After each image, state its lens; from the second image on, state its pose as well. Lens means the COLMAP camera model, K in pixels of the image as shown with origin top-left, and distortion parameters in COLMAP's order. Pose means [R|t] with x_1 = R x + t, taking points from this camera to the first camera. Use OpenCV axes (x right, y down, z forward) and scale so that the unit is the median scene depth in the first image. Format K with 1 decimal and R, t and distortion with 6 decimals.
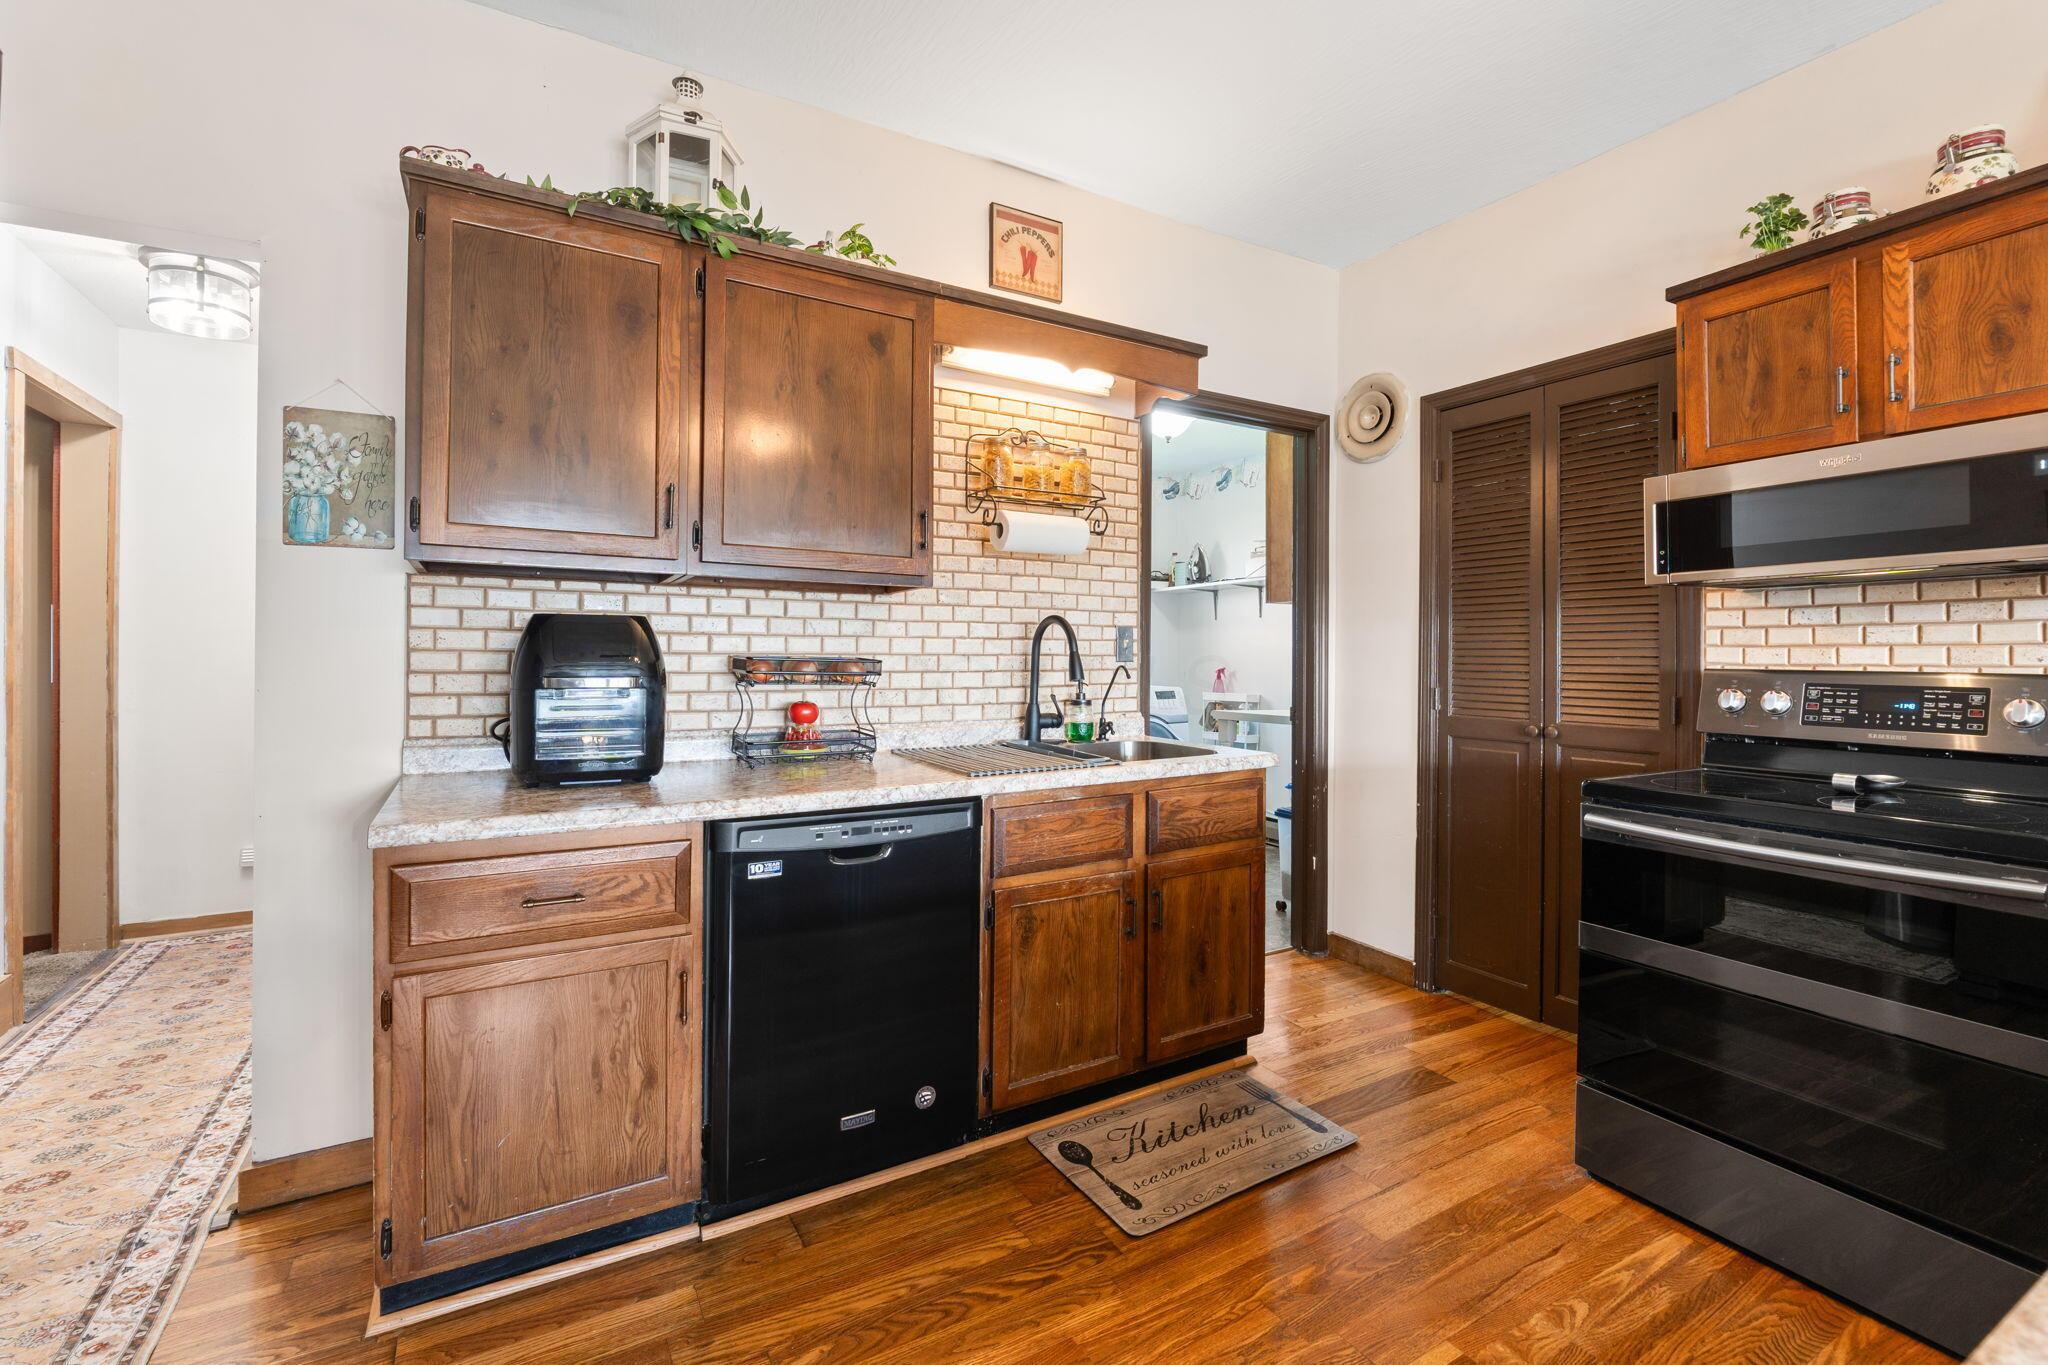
lens RADIAL K [[889.0, 0, 1020.8], [0, 889.0, 651.5], [0, 0, 1]] dist [-0.007214, -0.000077]
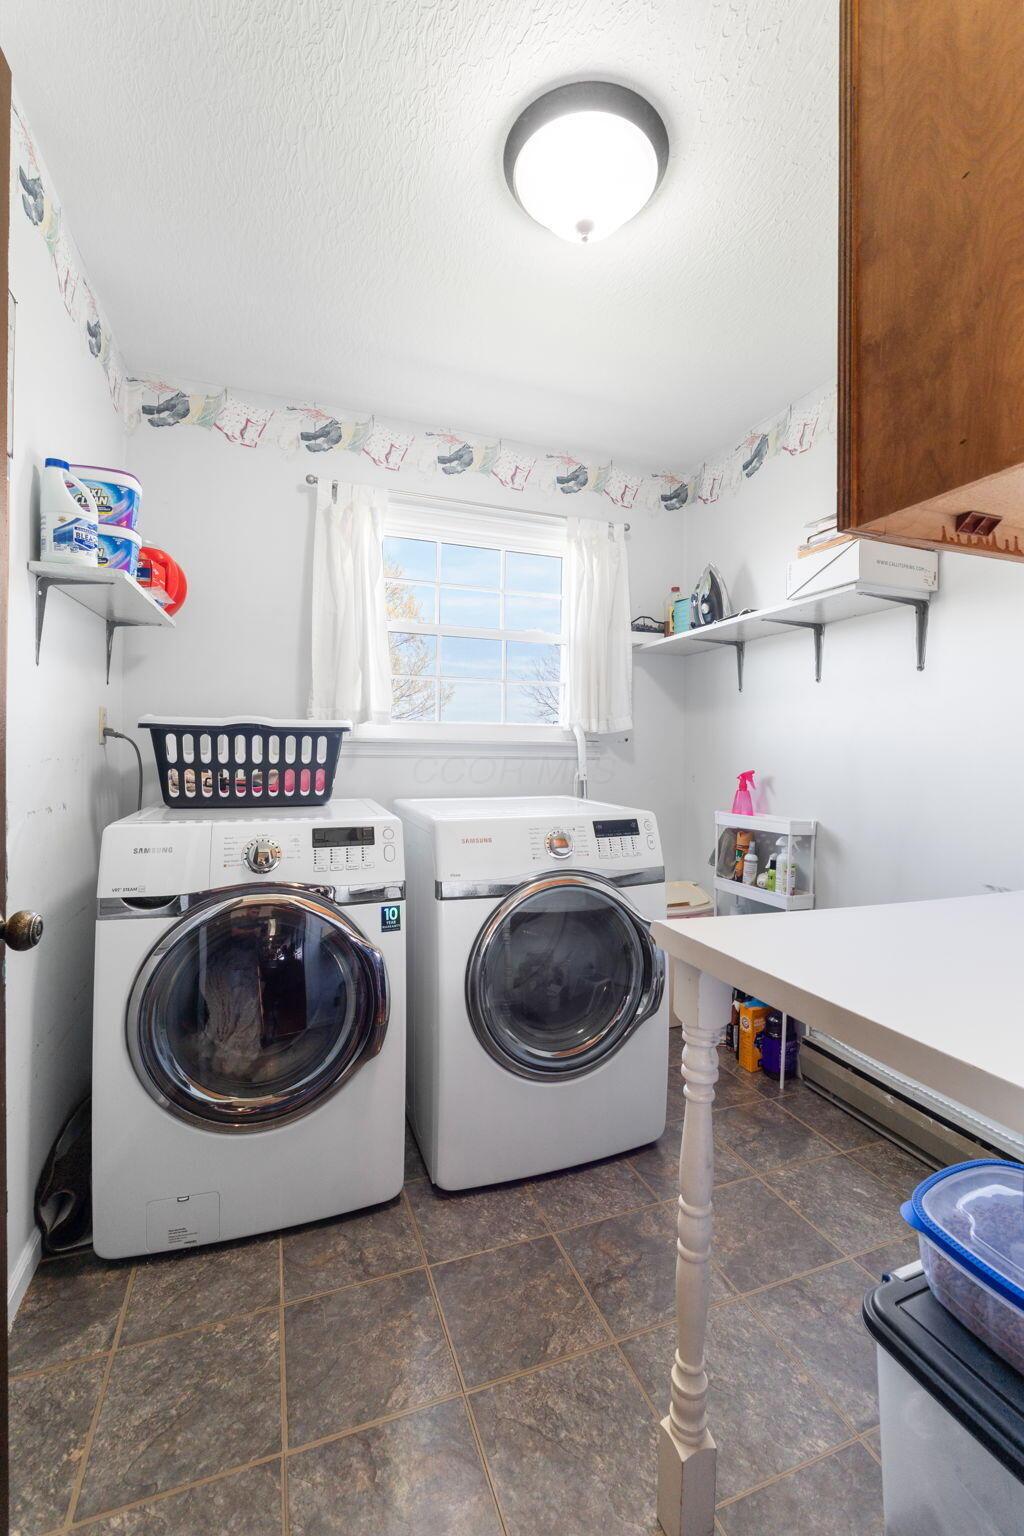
lens RADIAL K [[666.8, 0, 528.0], [0, 666.8, 751.6], [0, 0, 1]] dist [-0.007214, -0.000077]
pose [[0.988603, 0.005220, -0.150455, 0.359743], [-0.004424, 0.999974, 0.005622, 0.008980], [0.150480, -0.004892, 0.988601, 1.316060]]
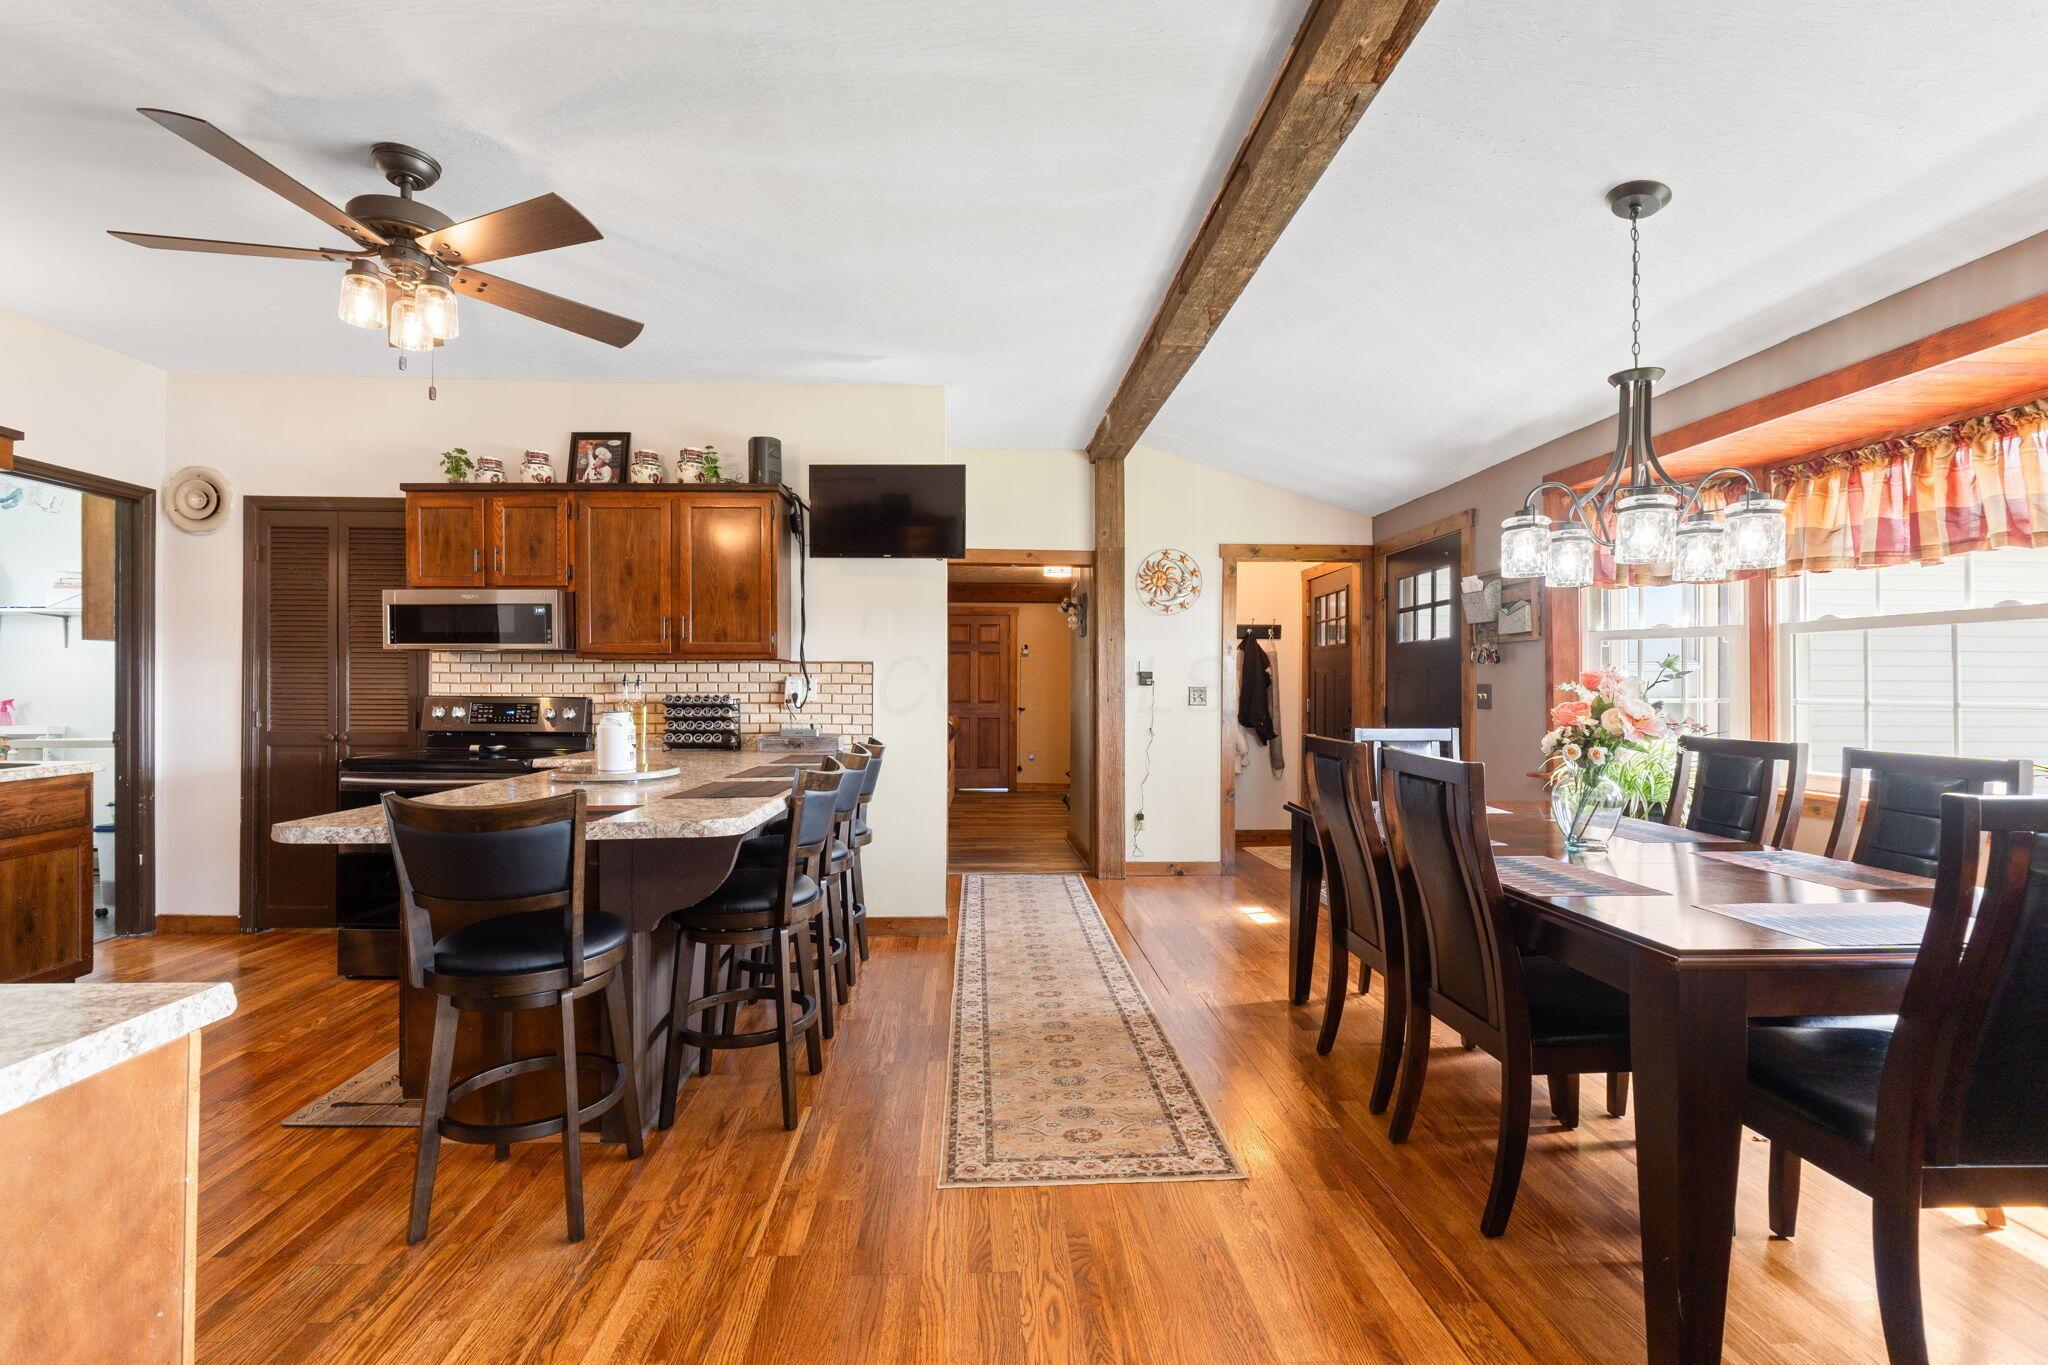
lens RADIAL K [[889.0, 0, 1013.4], [0, 889.0, 693.4], [0, 0, 1]] dist [-0.007214, -0.000077]
pose [[0.452330, -0.007209, 0.891822, -0.294928], [-0.007047, 0.999907, 0.011657, -0.014497], [-0.891823, -0.011557, 0.452237, -0.875750]]
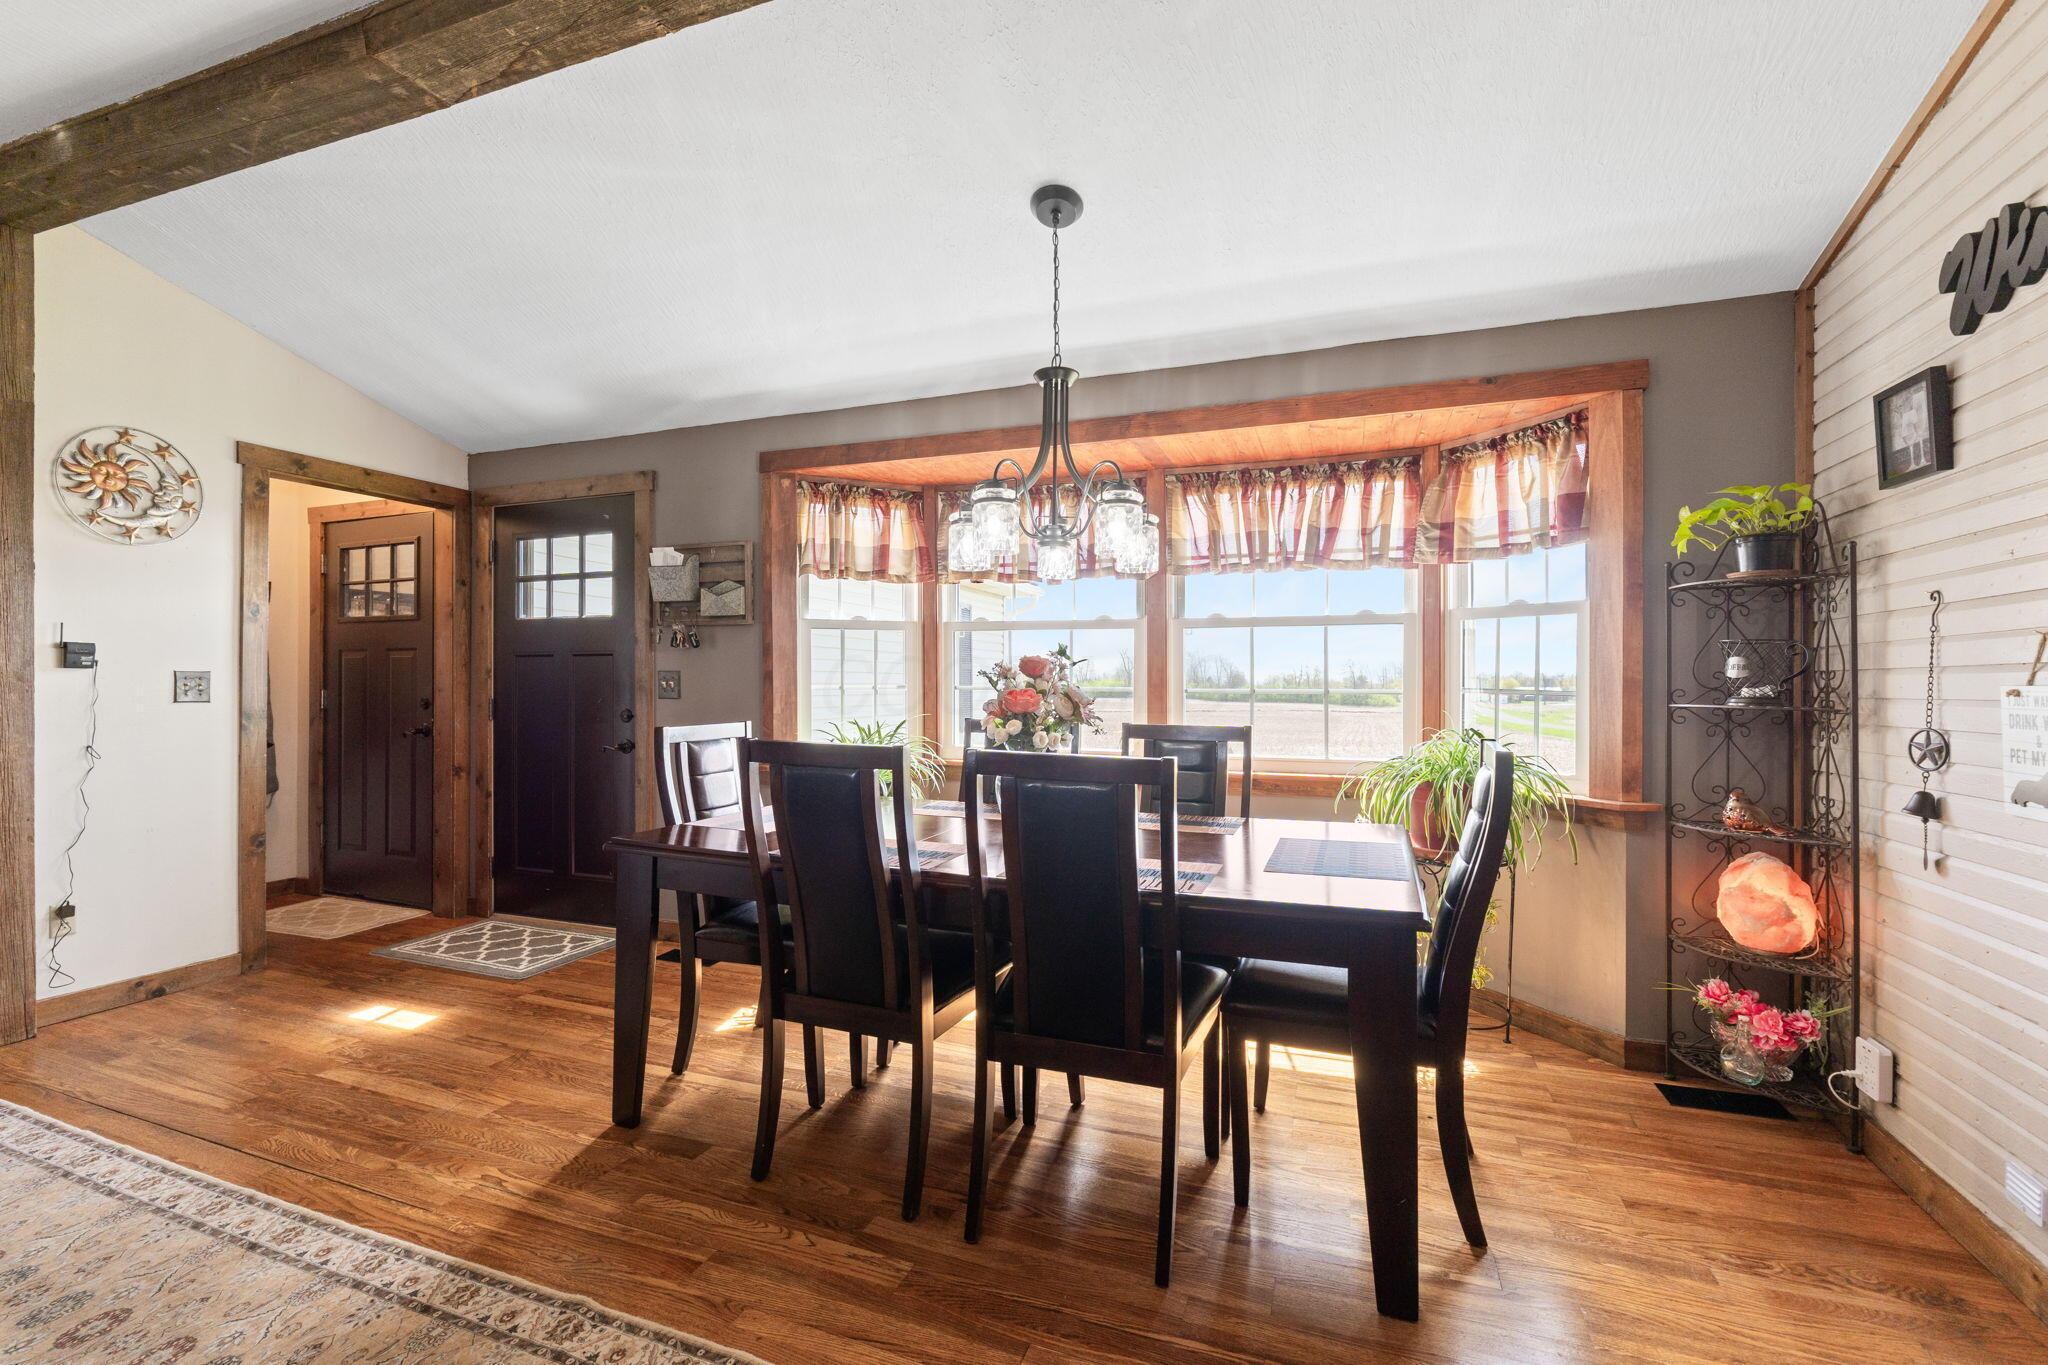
lens RADIAL K [[889.0, 0, 1014.6], [0, 889.0, 679.9], [0, 0, 1]] dist [-0.007214, -0.000077]
pose [[-0.635194, -0.003073, 0.772347, 0.155215], [-0.010446, 0.999935, -0.004613, -0.000361], [-0.772282, -0.010998, -0.635185, -0.325009]]
